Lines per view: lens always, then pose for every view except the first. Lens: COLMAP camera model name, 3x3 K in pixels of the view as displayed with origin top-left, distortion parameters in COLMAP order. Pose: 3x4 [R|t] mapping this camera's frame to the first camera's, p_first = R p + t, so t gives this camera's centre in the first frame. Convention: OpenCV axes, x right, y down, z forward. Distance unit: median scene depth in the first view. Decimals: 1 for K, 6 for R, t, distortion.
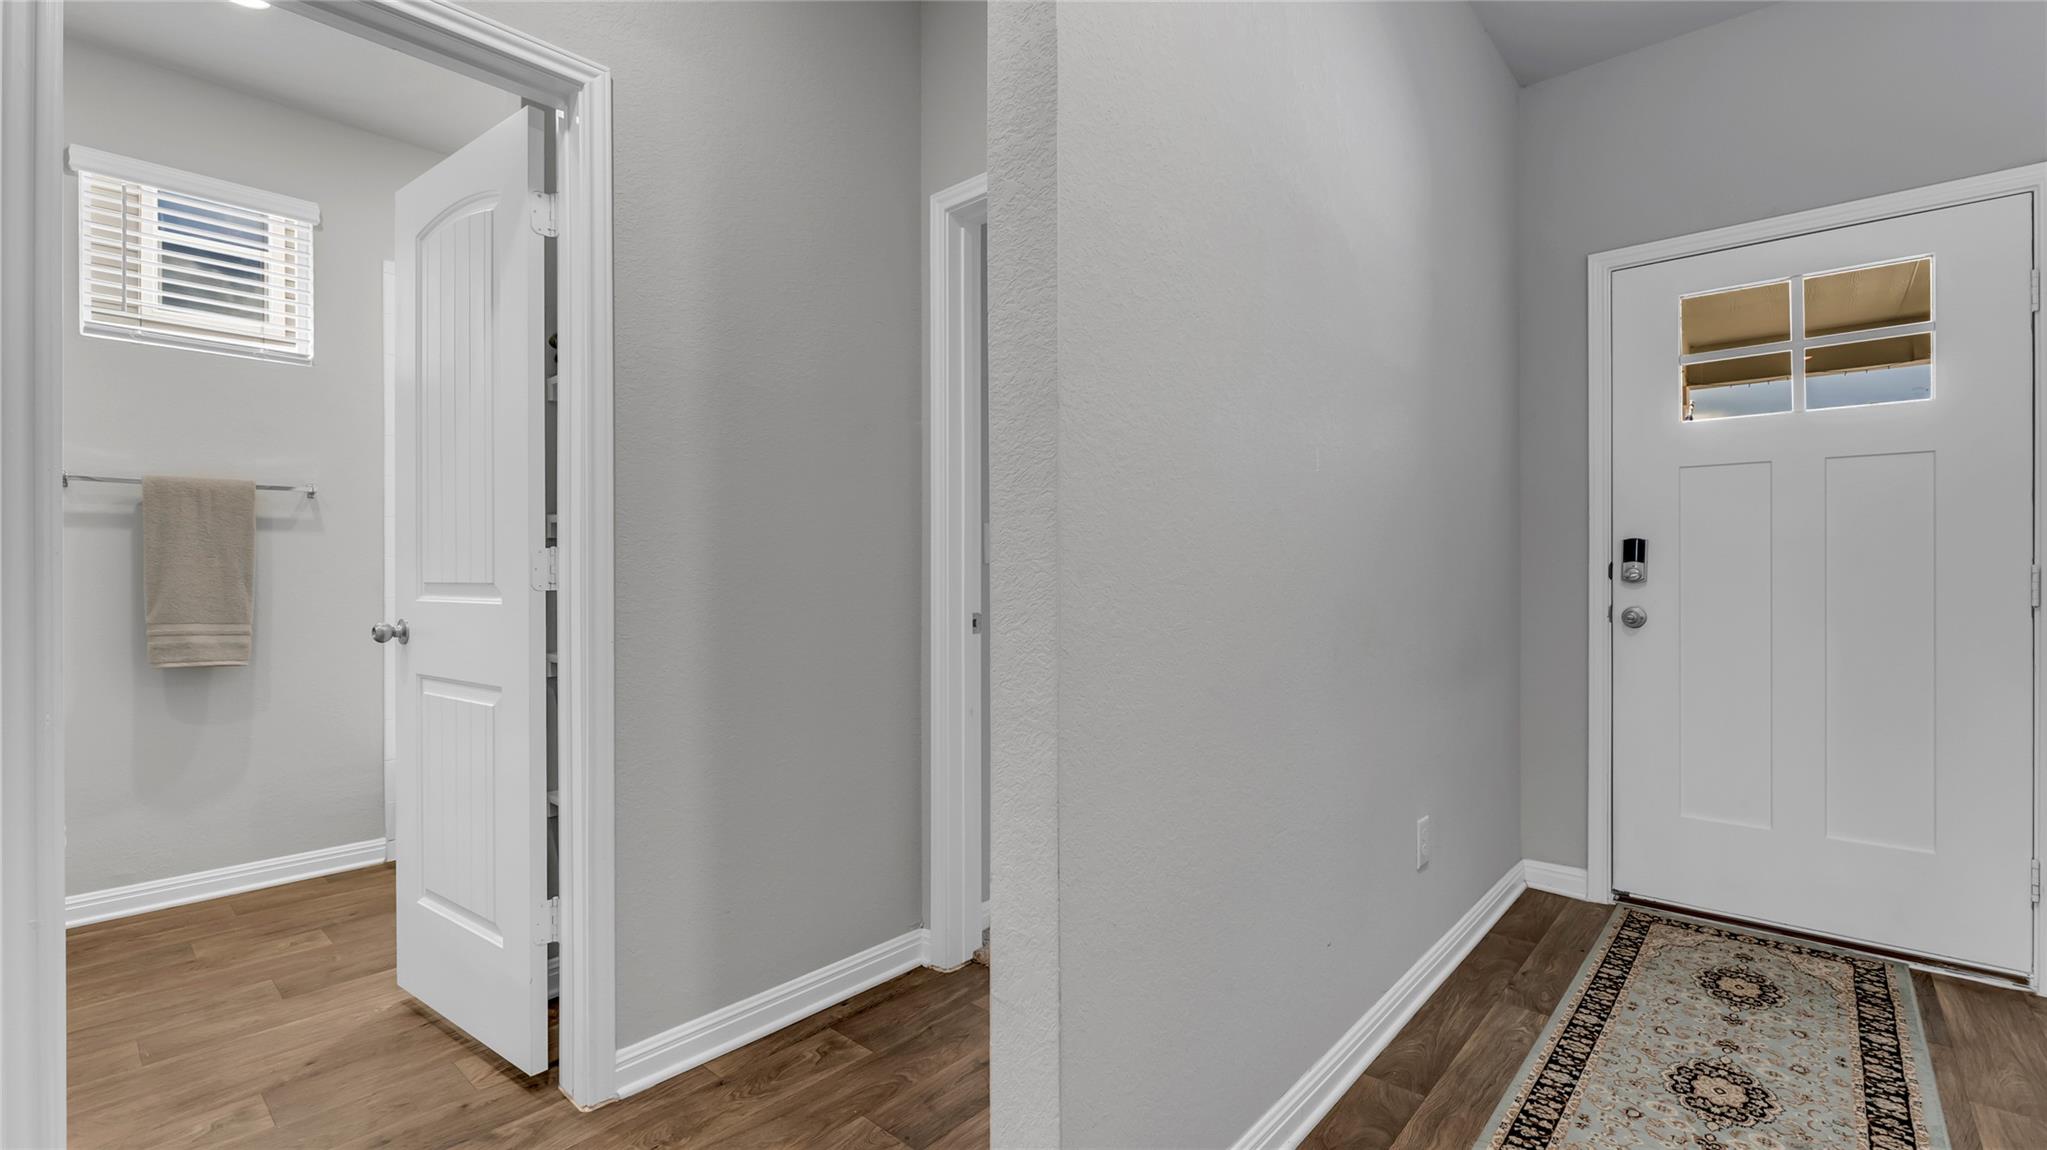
lens RADIAL K [[883.2, 0, 1021.7], [0, 883.2, 574.3], [0, 0, 1]] dist [-0.001436, -0.000253]
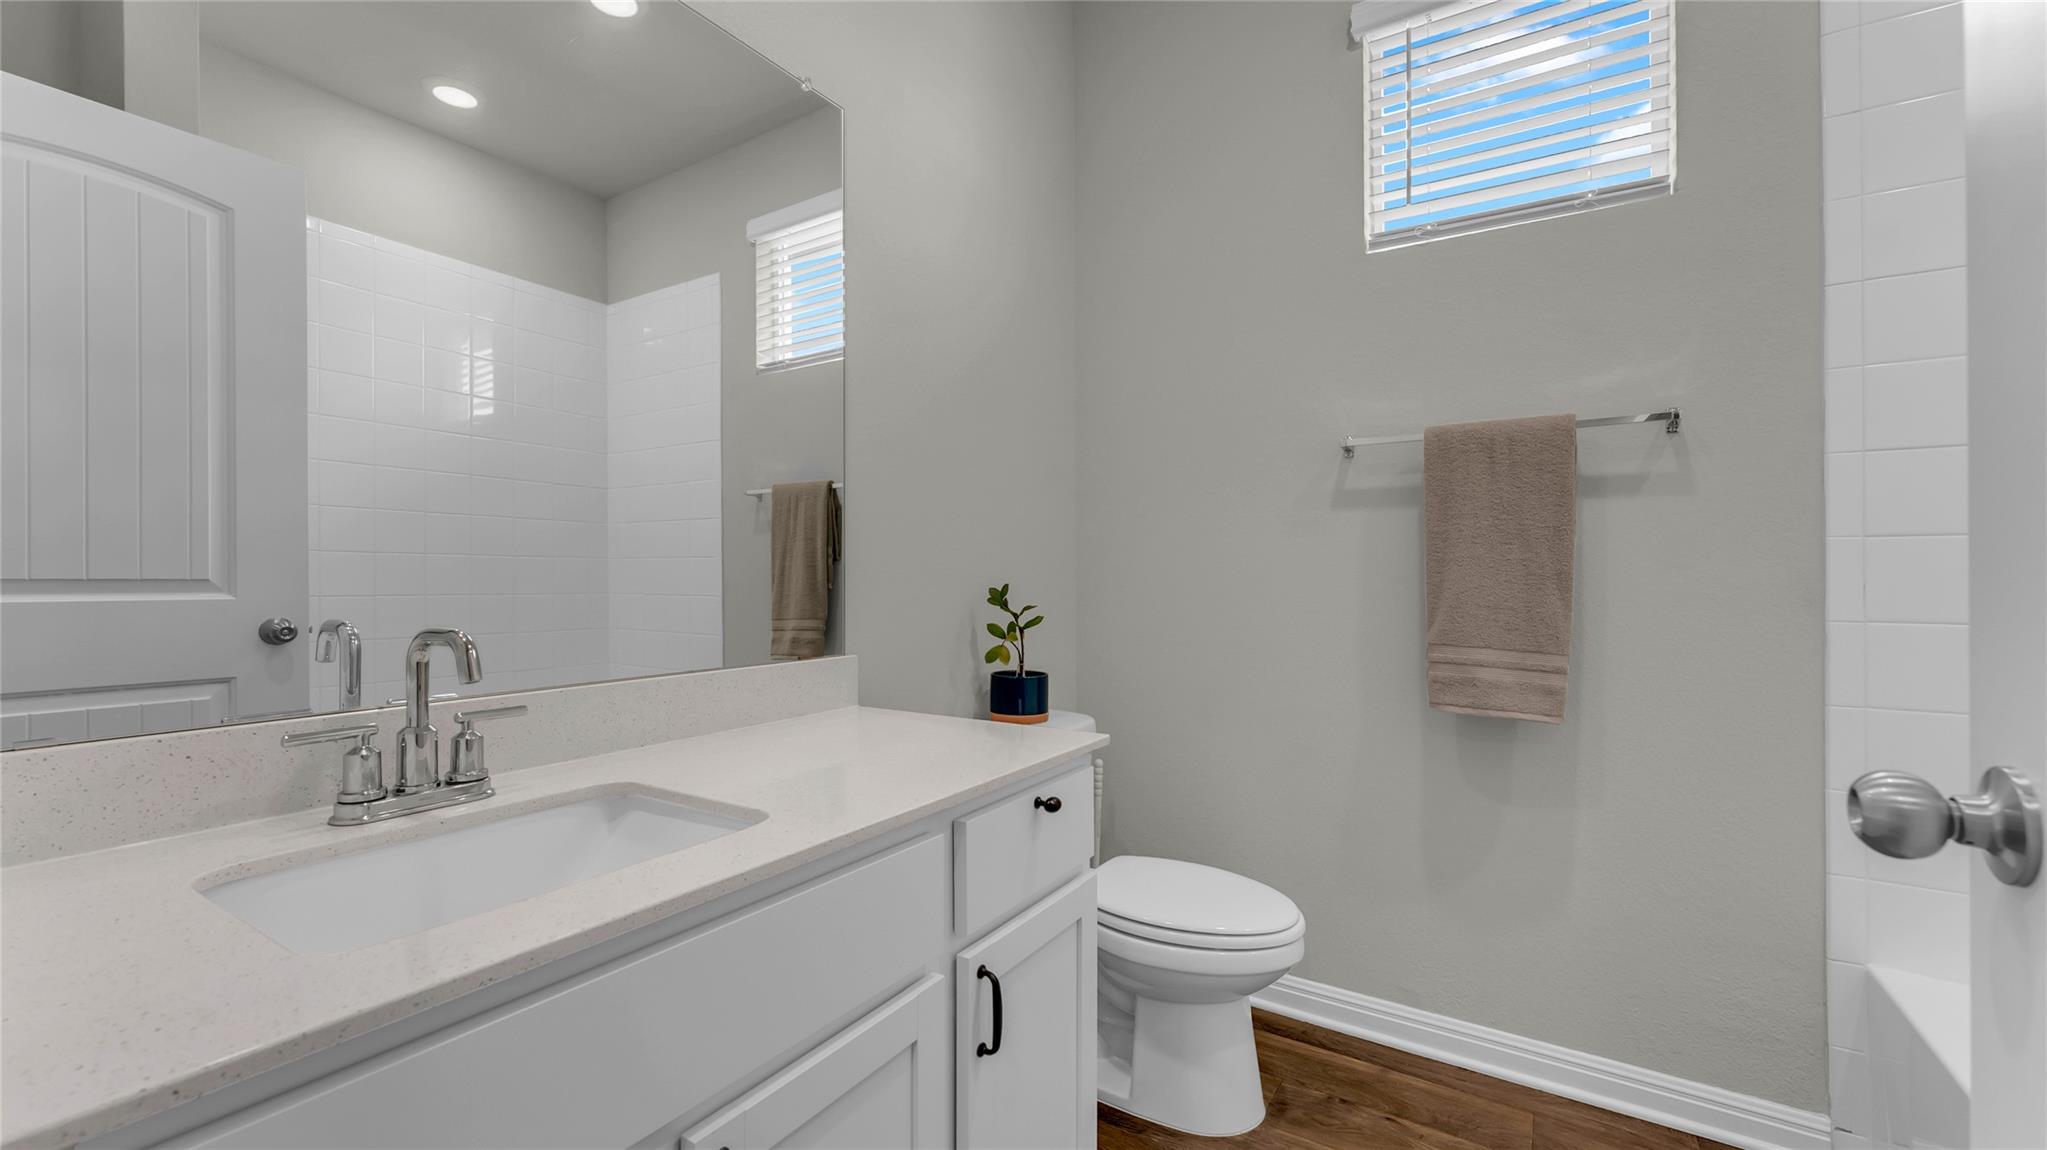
lens RADIAL K [[812.8, 0, 1024.0], [0, 812.8, 576.9], [0, 0, 1]] dist [0.001217, -0.000455]
pose [[0.171405, -0.009139, -0.985158, -0.404809], [-0.011517, 0.999870, -0.011279, 0.014190], [0.985133, 0.013279, 0.171277, 0.555579]]
